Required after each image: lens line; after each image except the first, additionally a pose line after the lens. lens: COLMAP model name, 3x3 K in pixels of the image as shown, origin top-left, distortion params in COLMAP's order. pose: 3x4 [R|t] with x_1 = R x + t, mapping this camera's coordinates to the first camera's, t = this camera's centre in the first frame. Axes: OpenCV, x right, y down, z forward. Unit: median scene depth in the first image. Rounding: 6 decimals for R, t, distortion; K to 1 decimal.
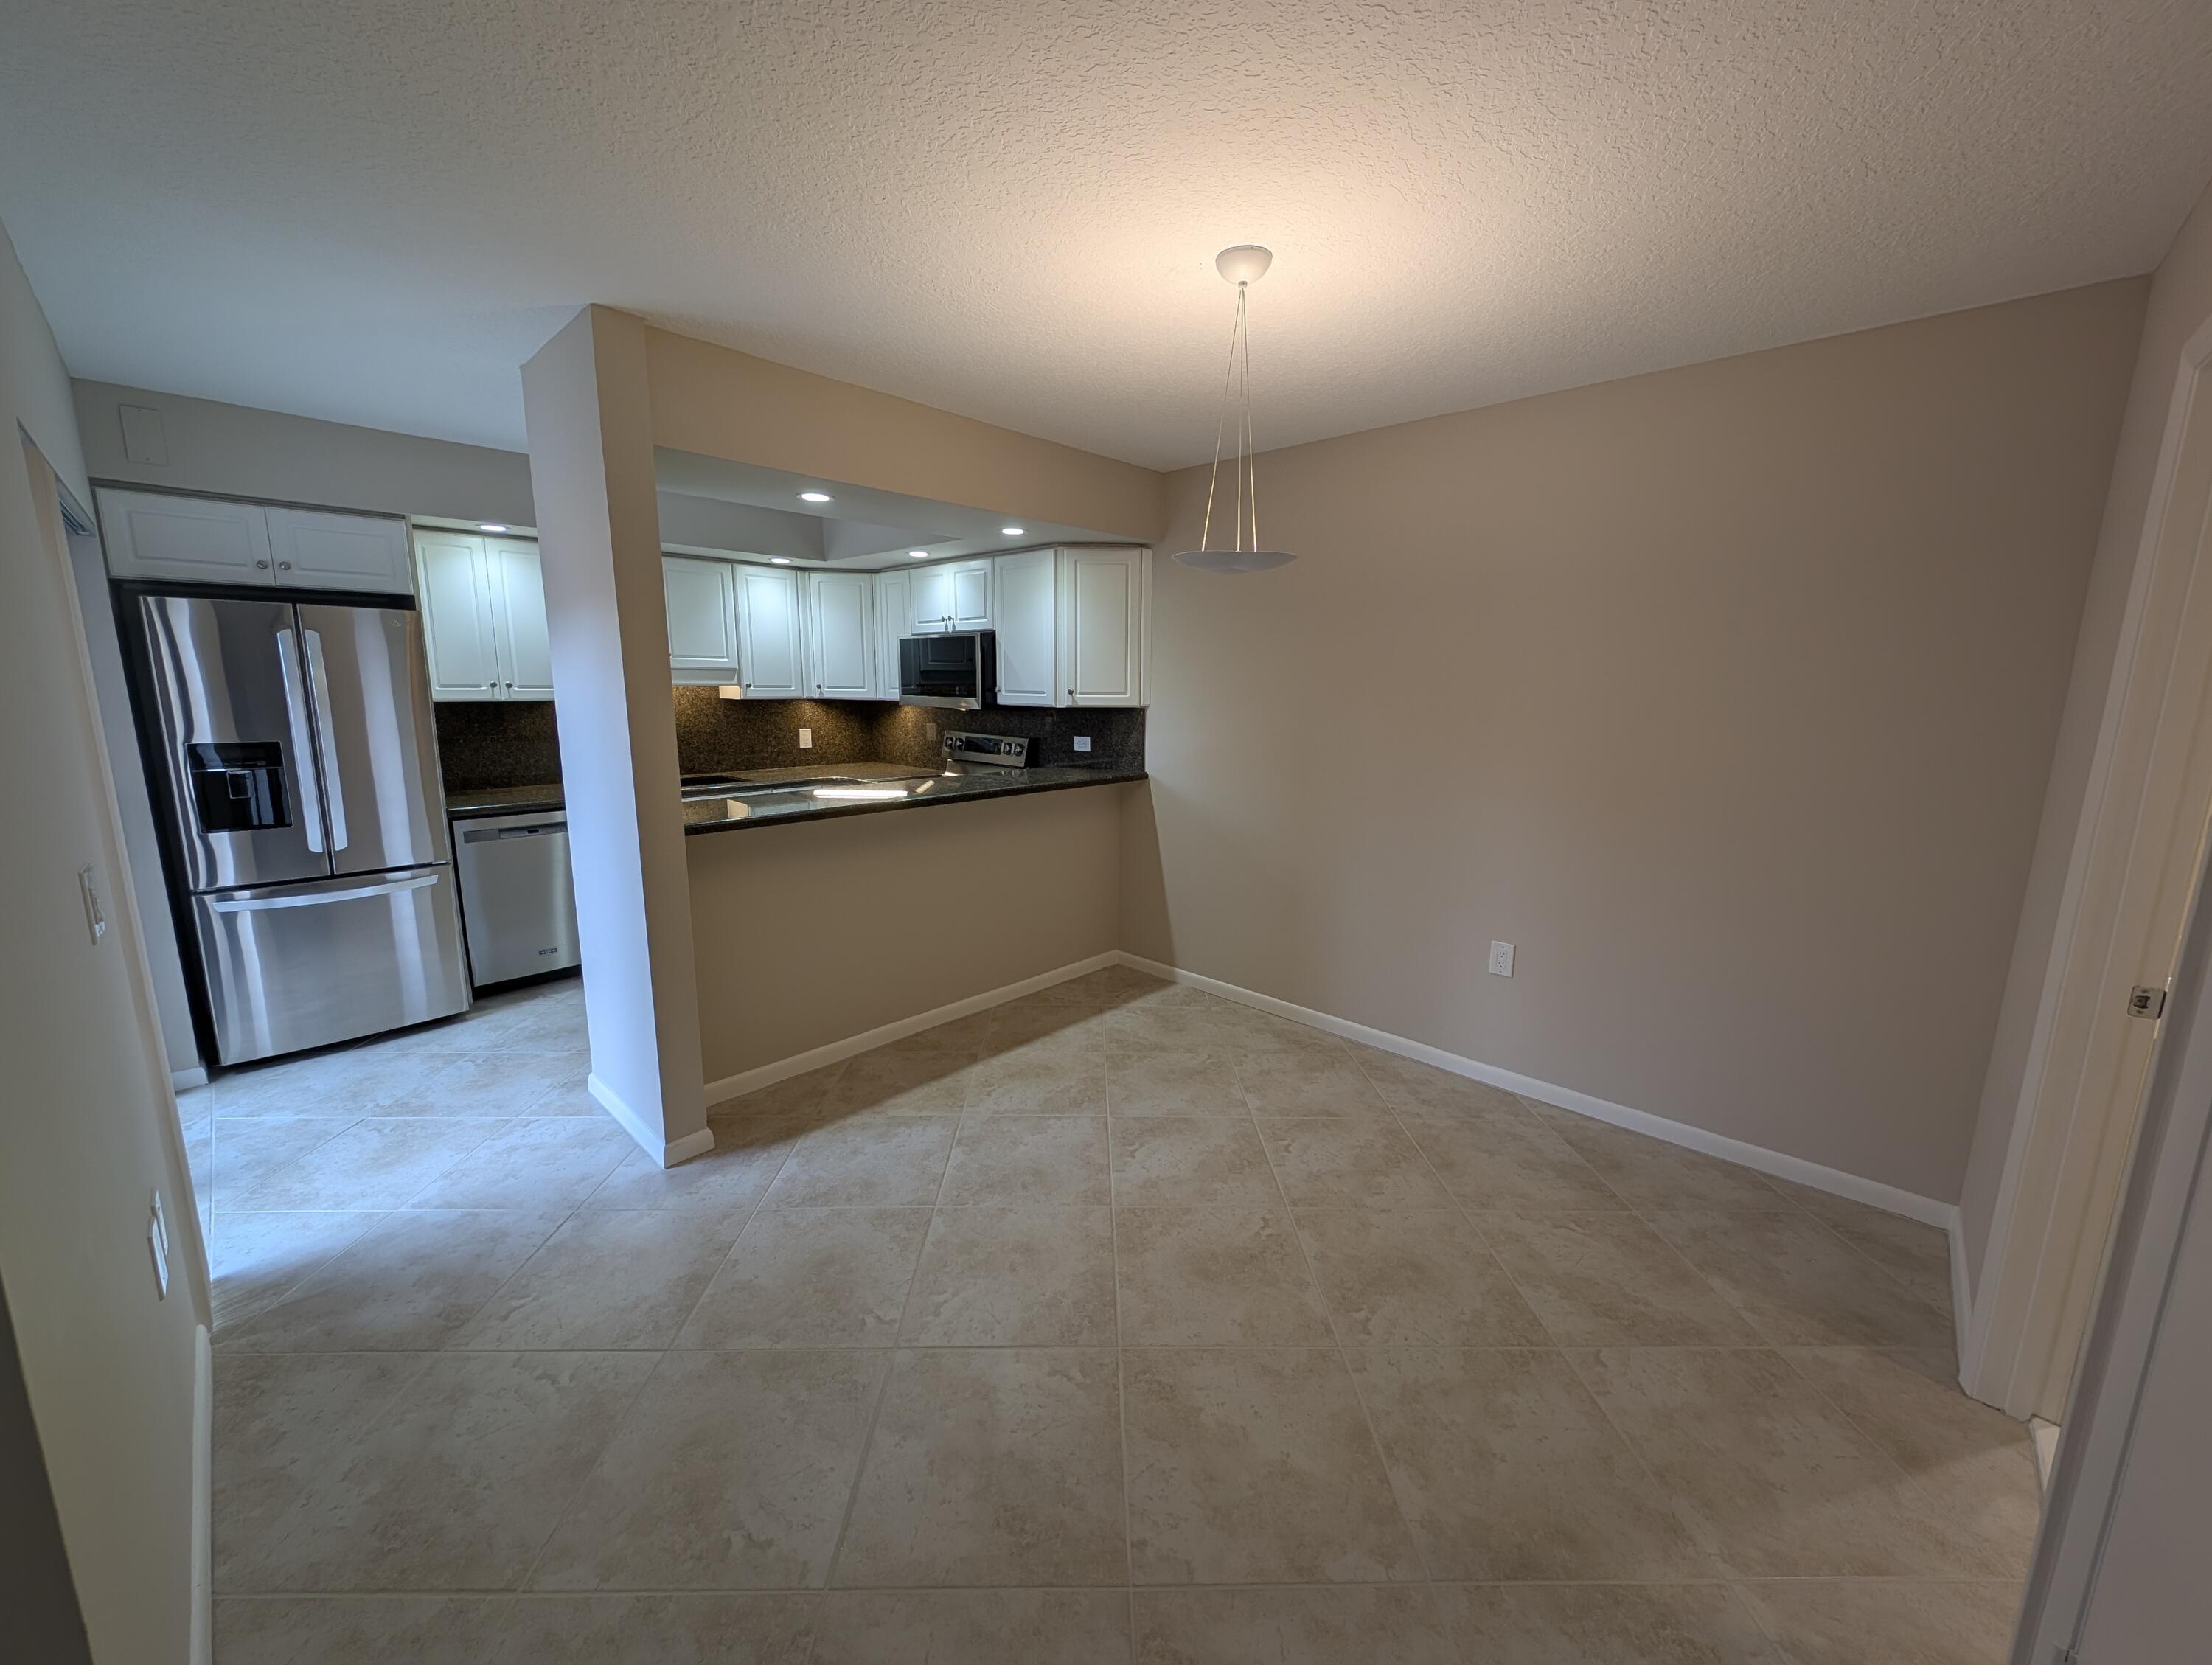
lens RADIAL K [[830.0, 0, 1101.6], [0, 830.0, 821.7], [0, 0, 1]] dist [0.007519, -0.004052]
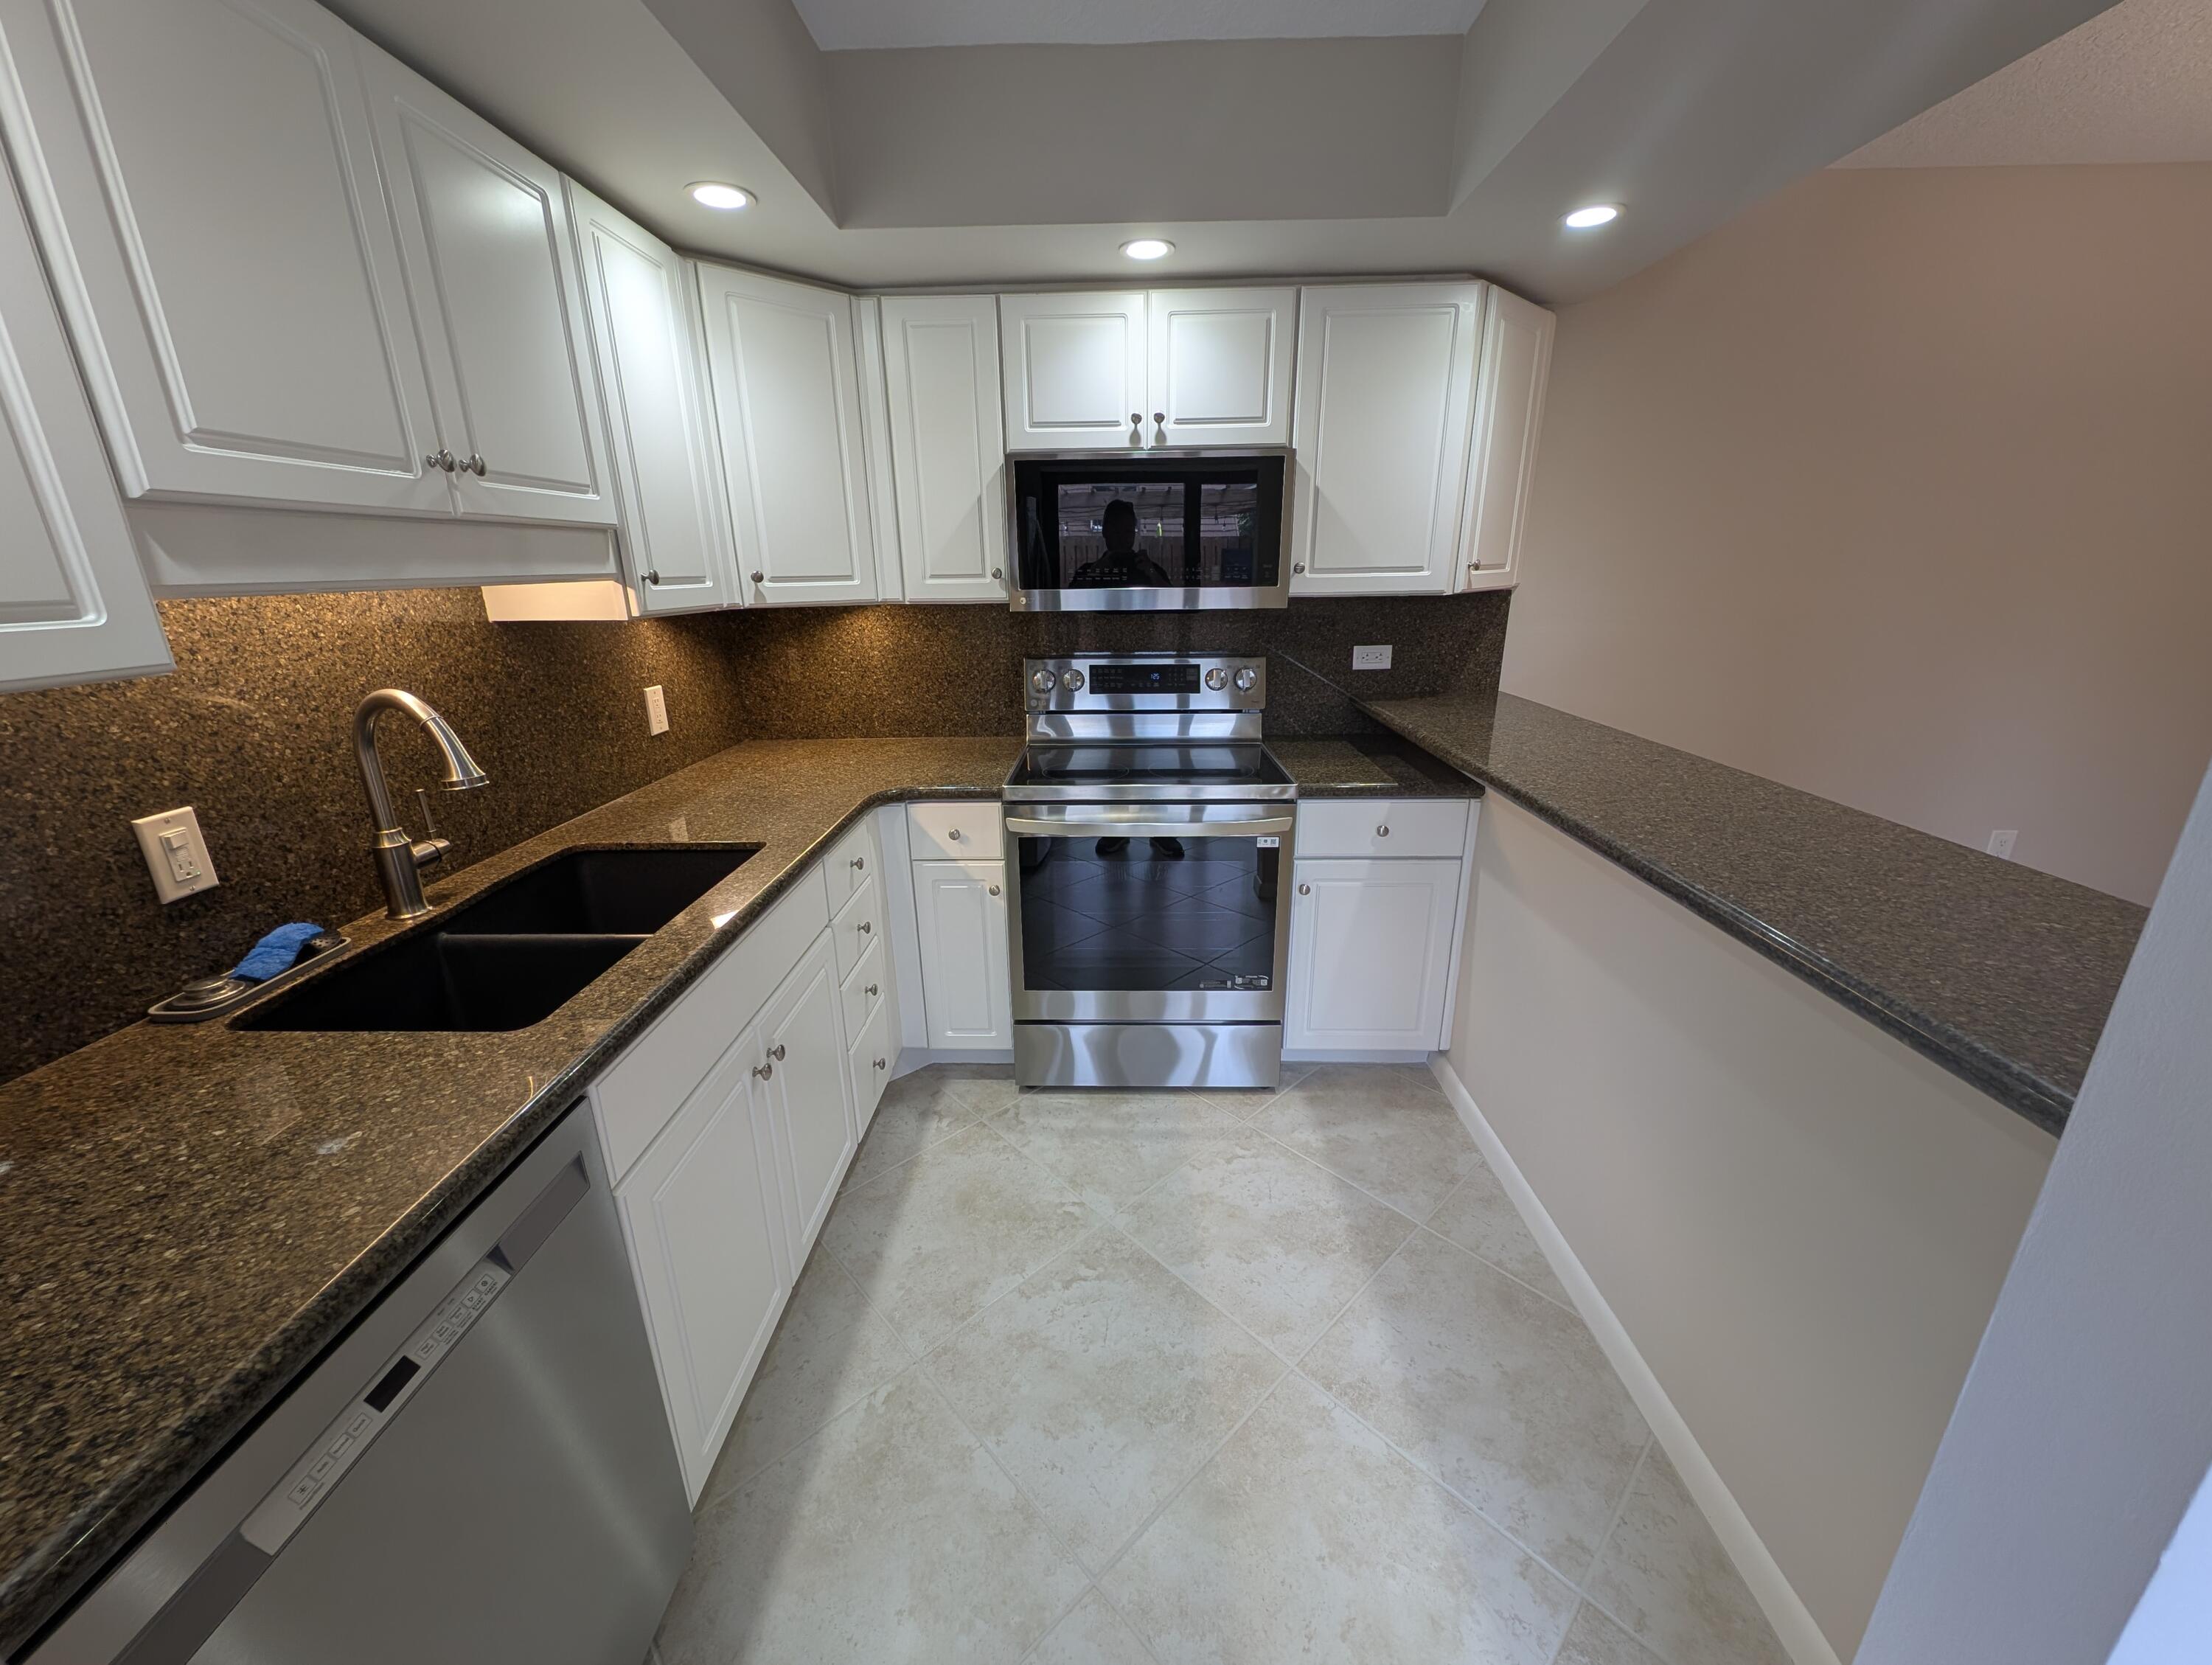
lens RADIAL K [[830.0, 0, 1102.9], [0, 830.0, 825.8], [0, 0, 1]] dist [0.007519, -0.004052]
pose [[0.742294, -0.221816, 0.632295, -0.656230], [0.134936, 0.973771, 0.183200, -0.126762], [-0.656347, -0.050669, 0.752756, 0.760227]]
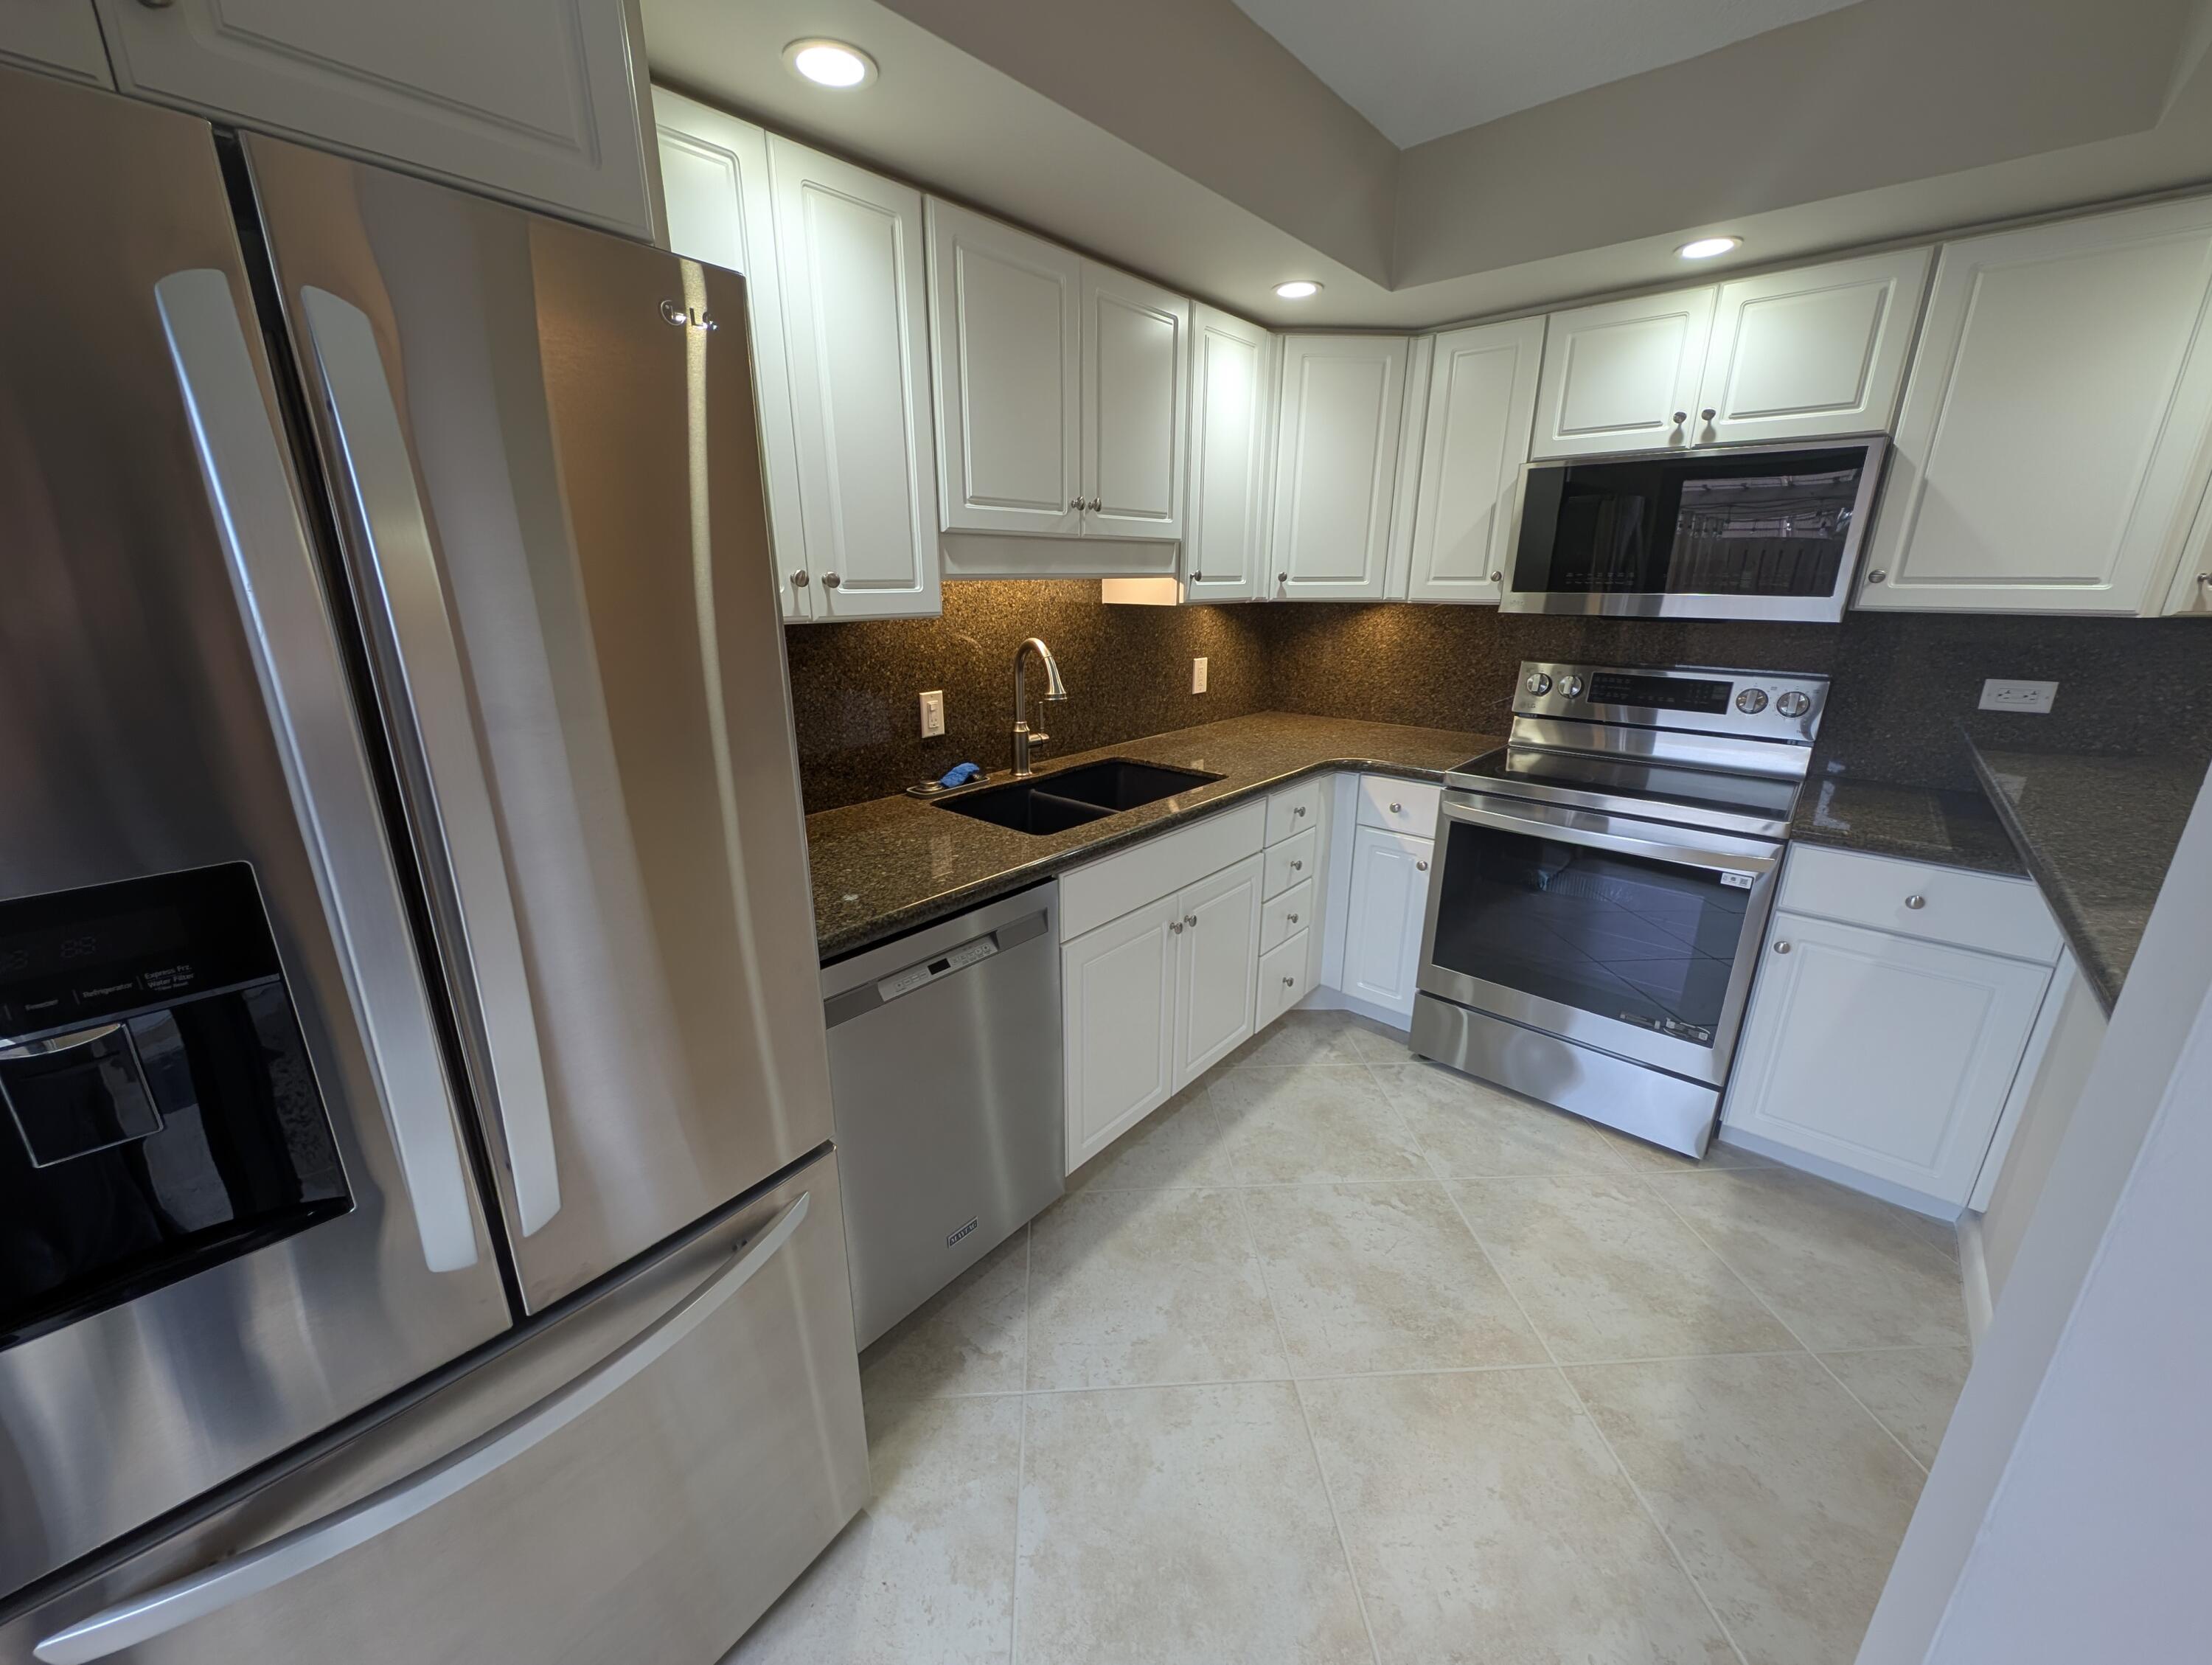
lens RADIAL K [[830.0, 0, 1100.5], [0, 830.0, 827.9], [0, 0, 1]] dist [0.007519, -0.004052]
pose [[0.999396, -0.021760, 0.027104, -0.618657], [0.018089, 0.991479, 0.129002, -0.102023], [-0.029680, -0.128434, 0.991274, 0.625503]]
